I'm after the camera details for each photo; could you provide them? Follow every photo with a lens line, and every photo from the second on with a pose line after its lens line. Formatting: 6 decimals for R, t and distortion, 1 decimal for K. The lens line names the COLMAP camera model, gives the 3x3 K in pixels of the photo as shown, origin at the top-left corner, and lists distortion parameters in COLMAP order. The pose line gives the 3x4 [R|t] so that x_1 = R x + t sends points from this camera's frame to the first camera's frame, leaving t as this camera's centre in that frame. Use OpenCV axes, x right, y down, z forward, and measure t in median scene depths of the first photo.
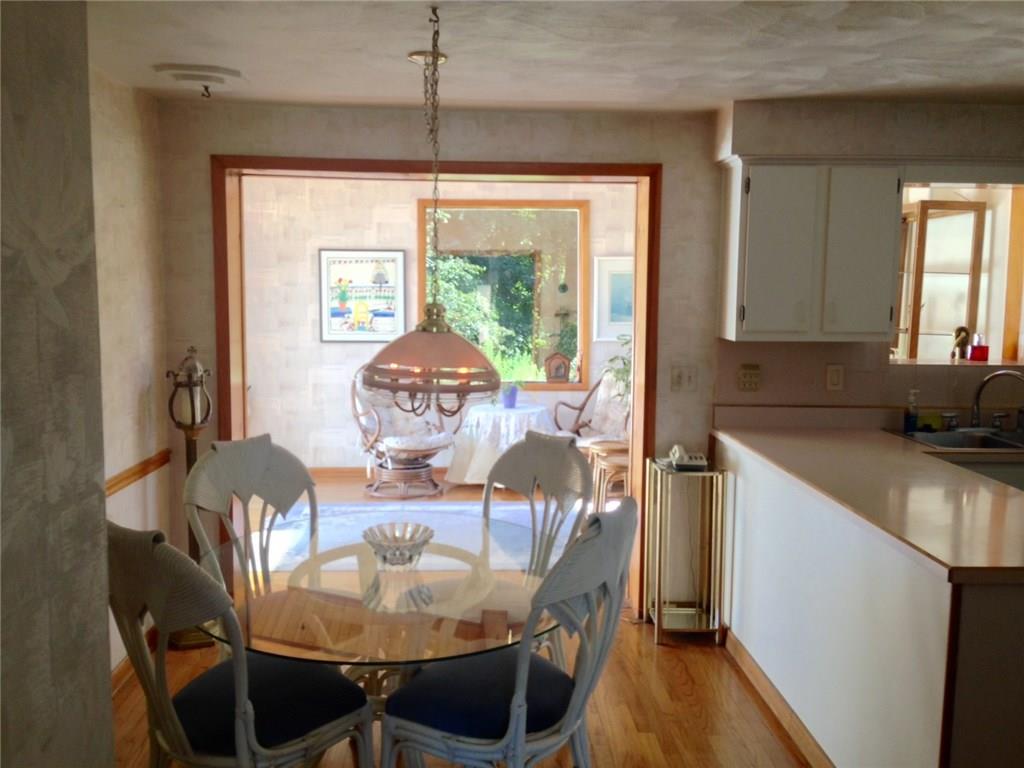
lens RADIAL K [[932.1, 0, 512.0], [0, 932.1, 384.0], [0, 0, 1]] dist [0.051485, -0.000209]
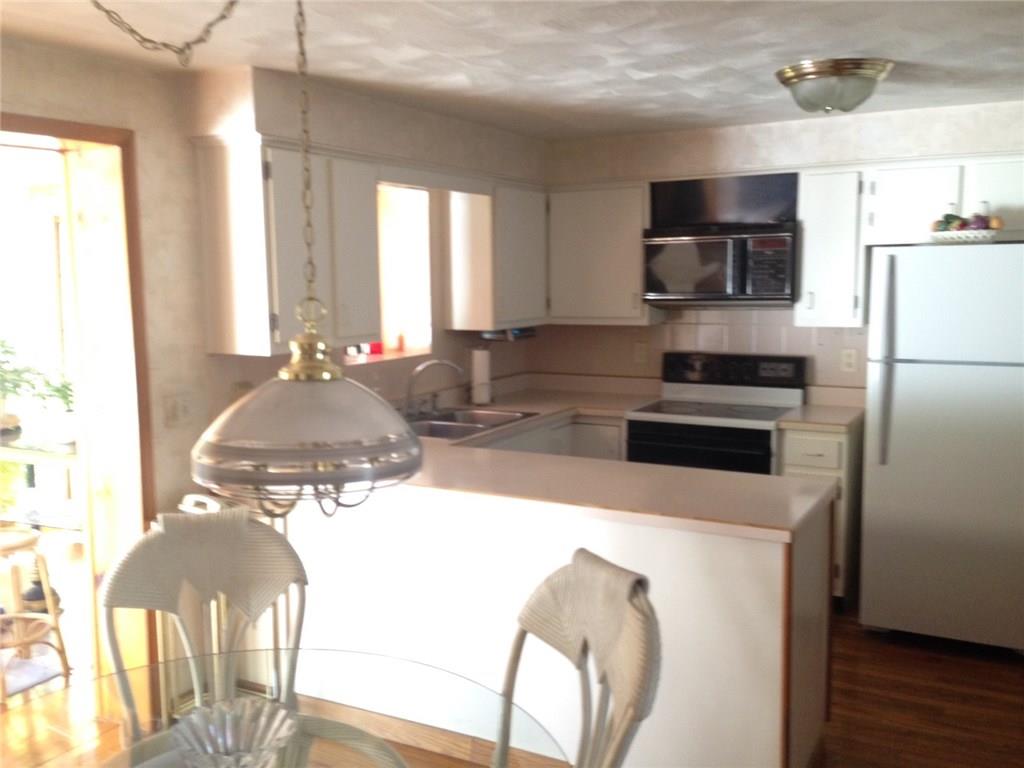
lens RADIAL K [[932.1, 0, 512.0], [0, 932.1, 384.0], [0, 0, 1]] dist [0.051485, -0.000209]
pose [[0.519956, -0.119561, 0.845784, -0.342669], [0.113563, 0.991042, 0.070280, -0.051634], [-0.846610, 0.059507, 0.528876, 0.348667]]
